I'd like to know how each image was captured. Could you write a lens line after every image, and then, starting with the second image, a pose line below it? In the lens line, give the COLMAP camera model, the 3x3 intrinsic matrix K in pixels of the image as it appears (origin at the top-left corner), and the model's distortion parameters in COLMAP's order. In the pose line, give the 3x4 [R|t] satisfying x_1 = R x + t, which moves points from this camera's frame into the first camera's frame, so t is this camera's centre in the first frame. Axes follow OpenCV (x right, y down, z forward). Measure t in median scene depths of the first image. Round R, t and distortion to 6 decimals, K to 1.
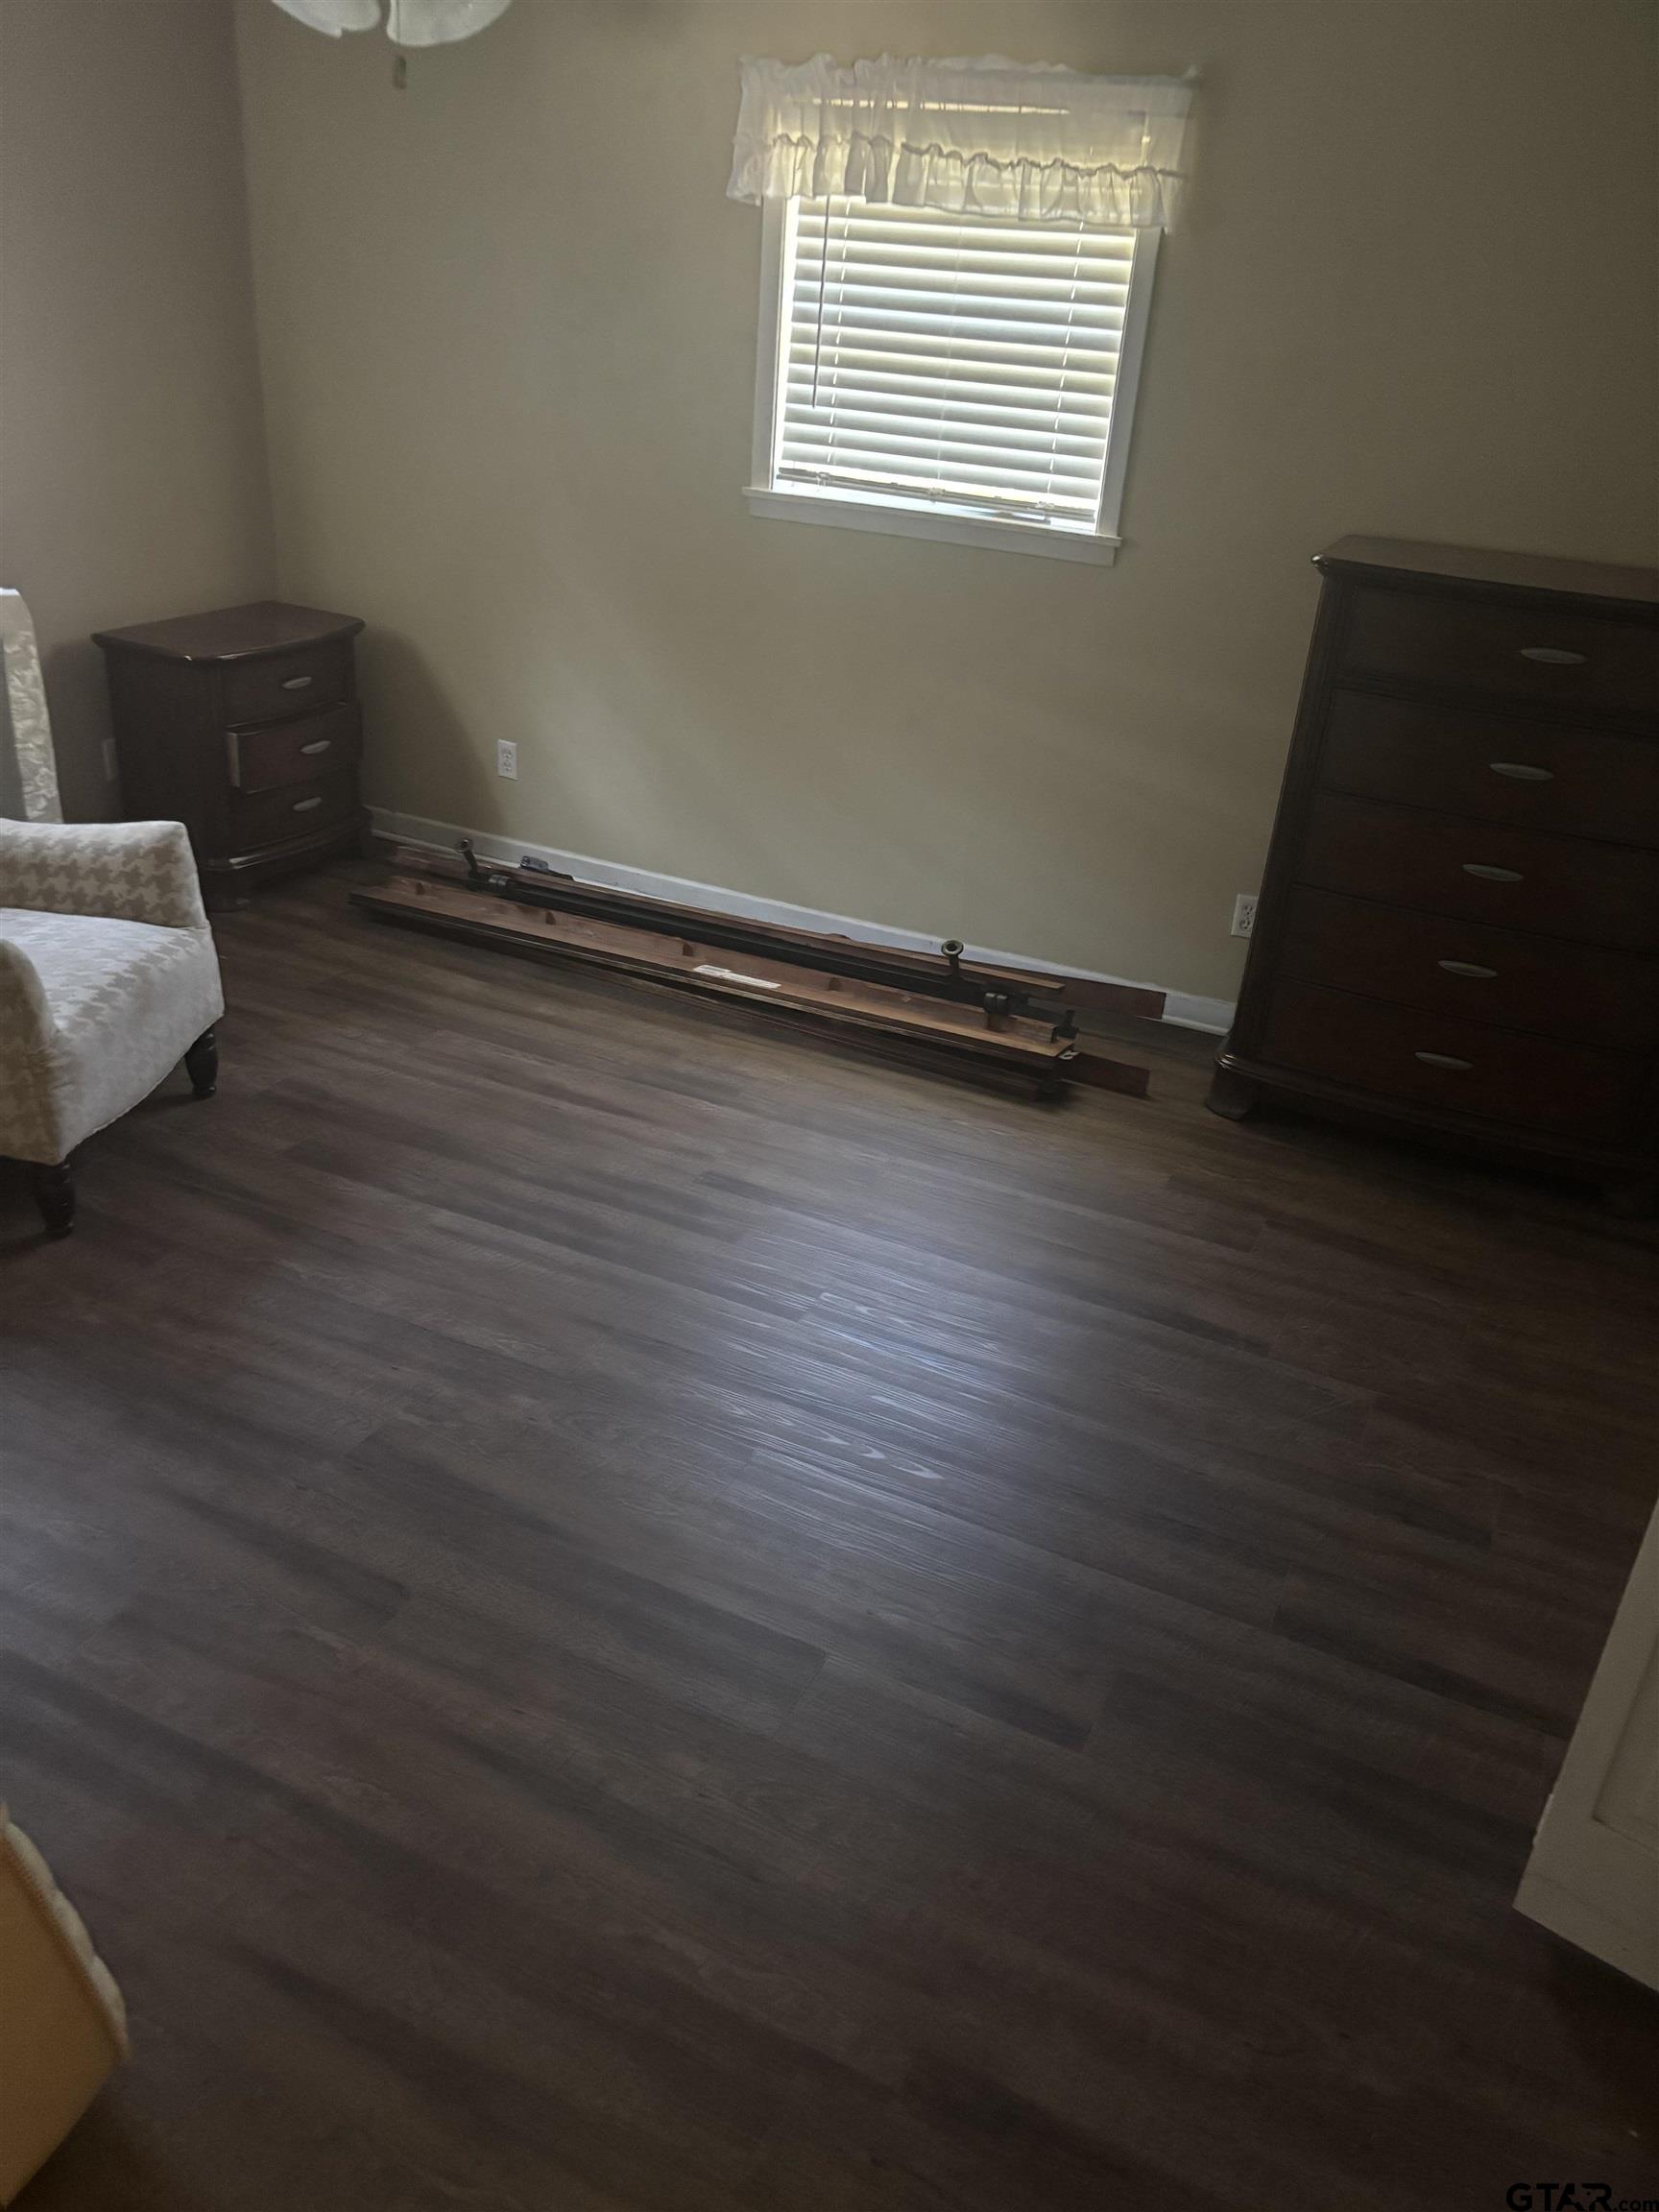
lens RADIAL K [[1686.4, 0, 827.0], [0, 1686.4, 1119.4], [0, 0, 1]] dist [0.008334, -0.008572]
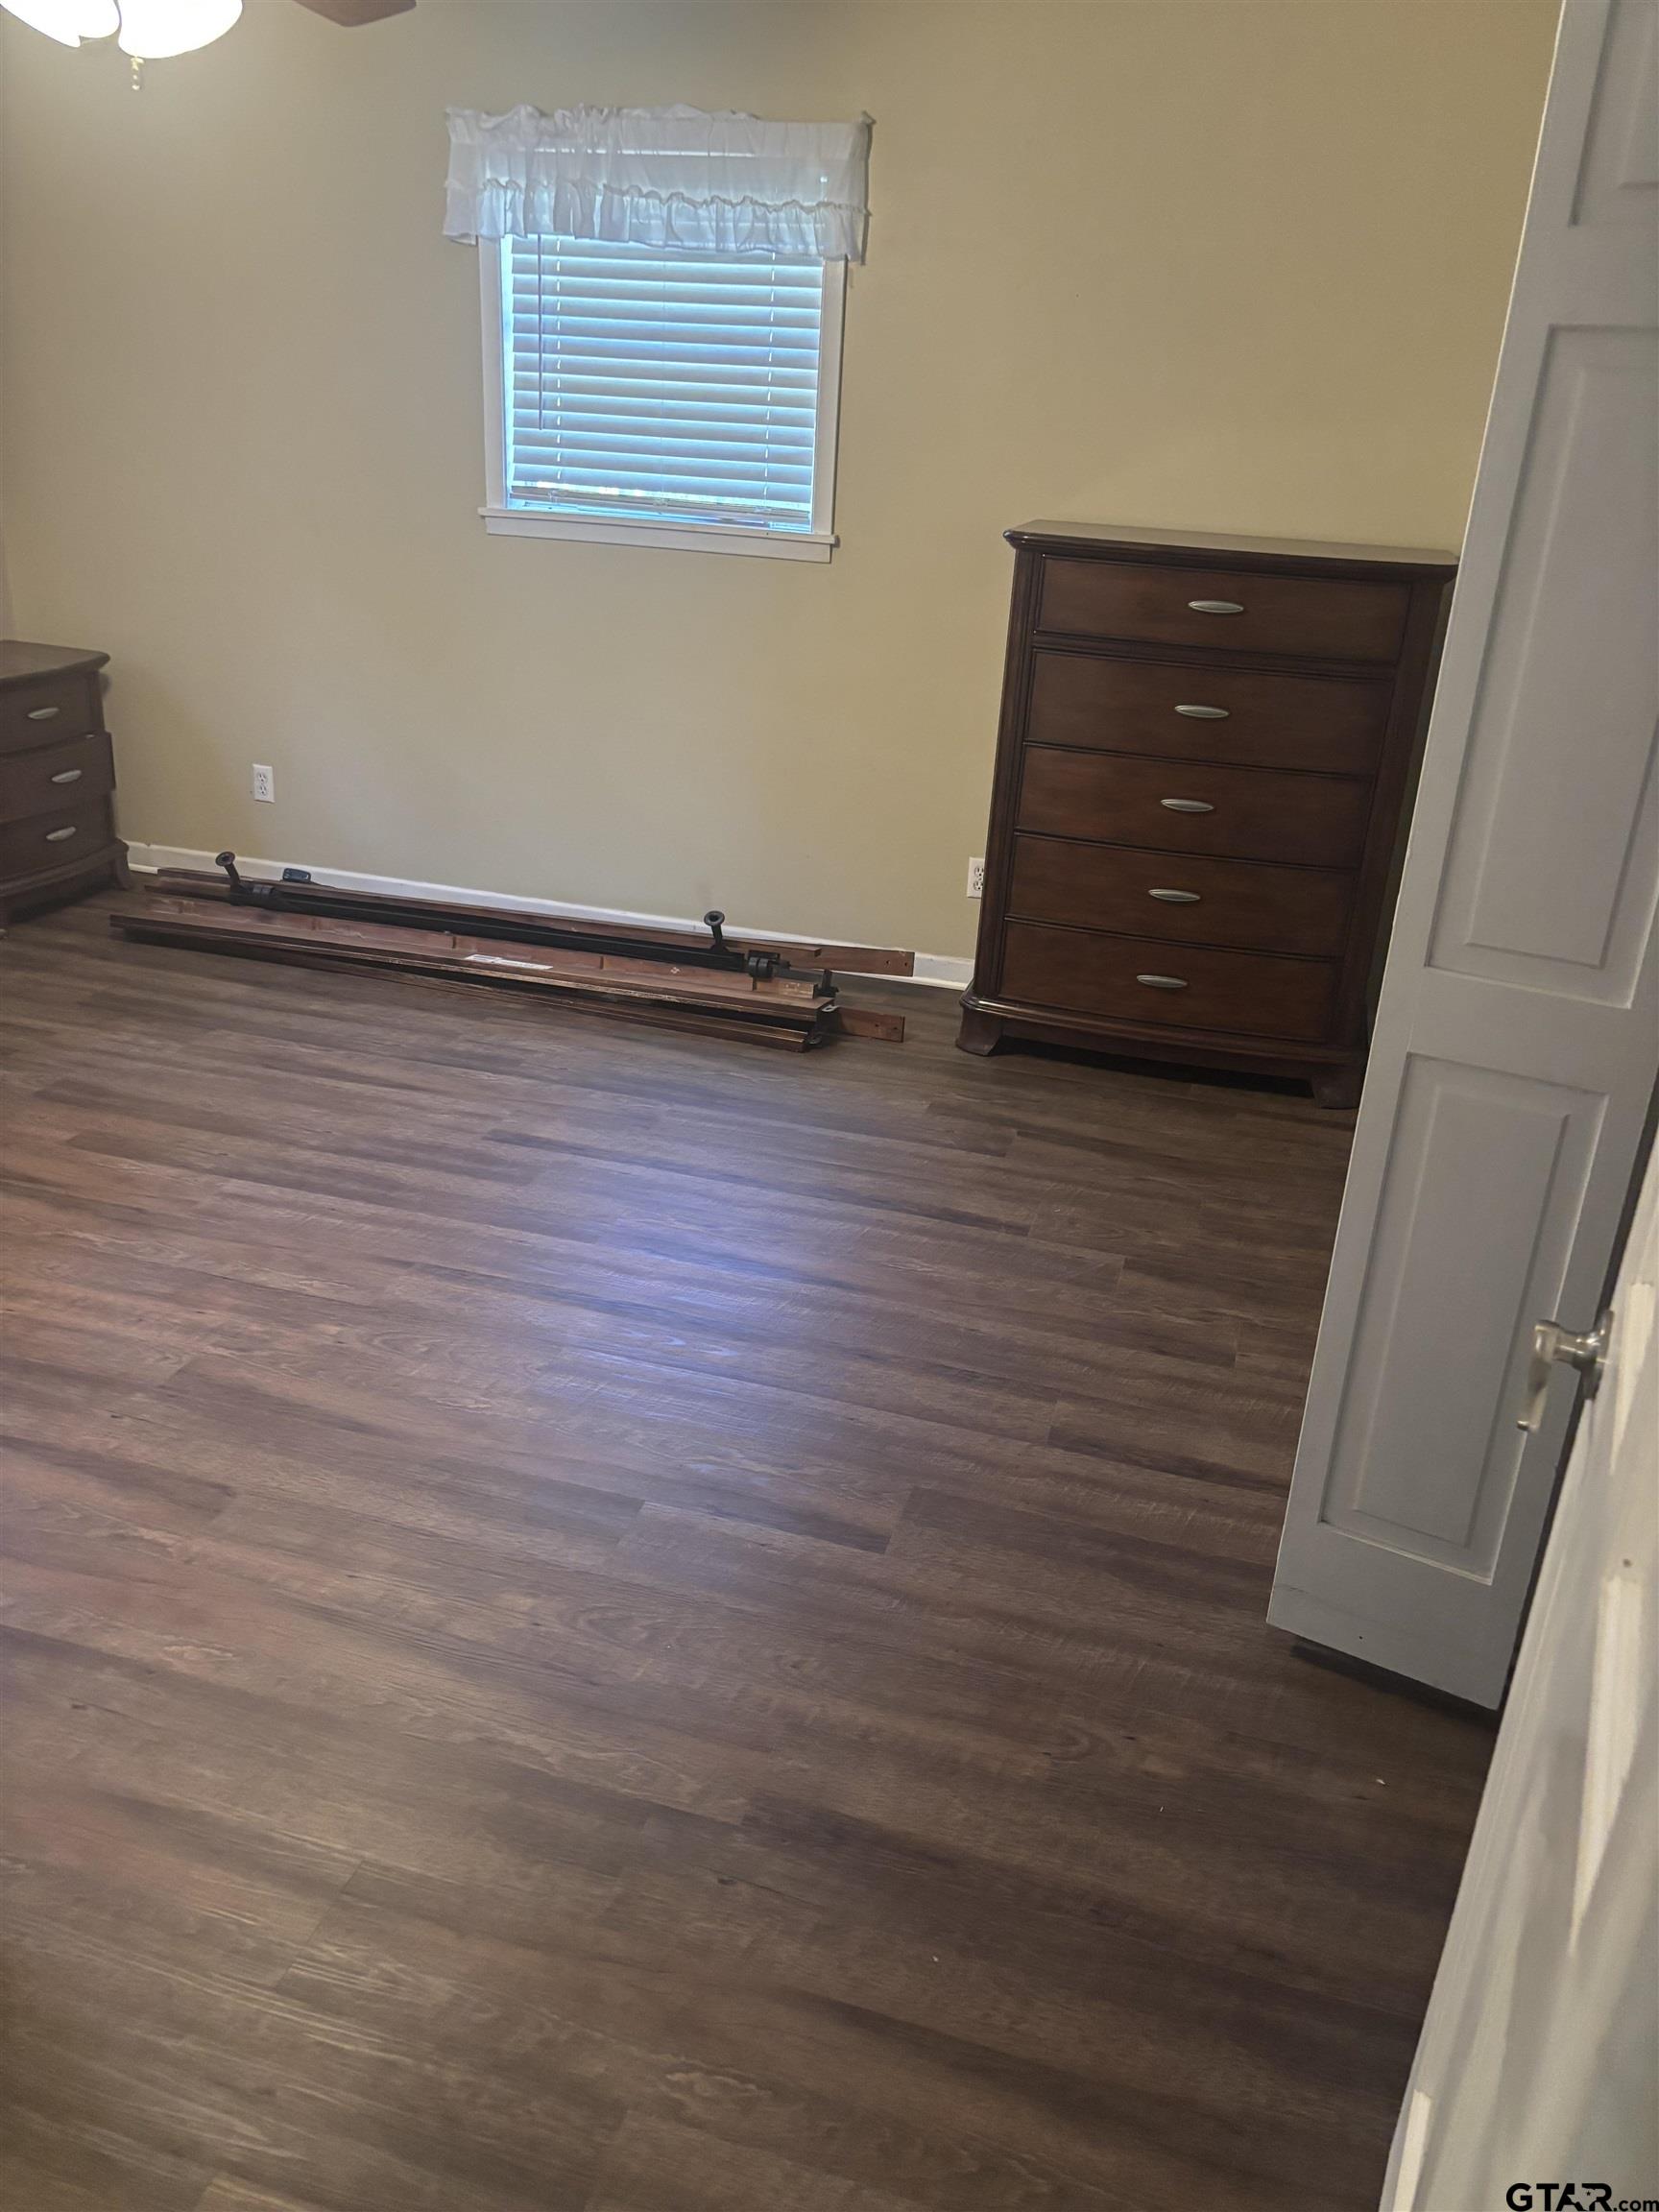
lens RADIAL K [[1686.4, 0, 840.5], [0, 1686.4, 1090.9], [0, 0, 1]] dist [0.008334, -0.008572]
pose [[0.986757, -0.077478, 0.142504, -0.005952], [0.086352, 0.994623, -0.057167, 0.083523], [-0.137309, 0.068715, 0.988142, -0.060150]]
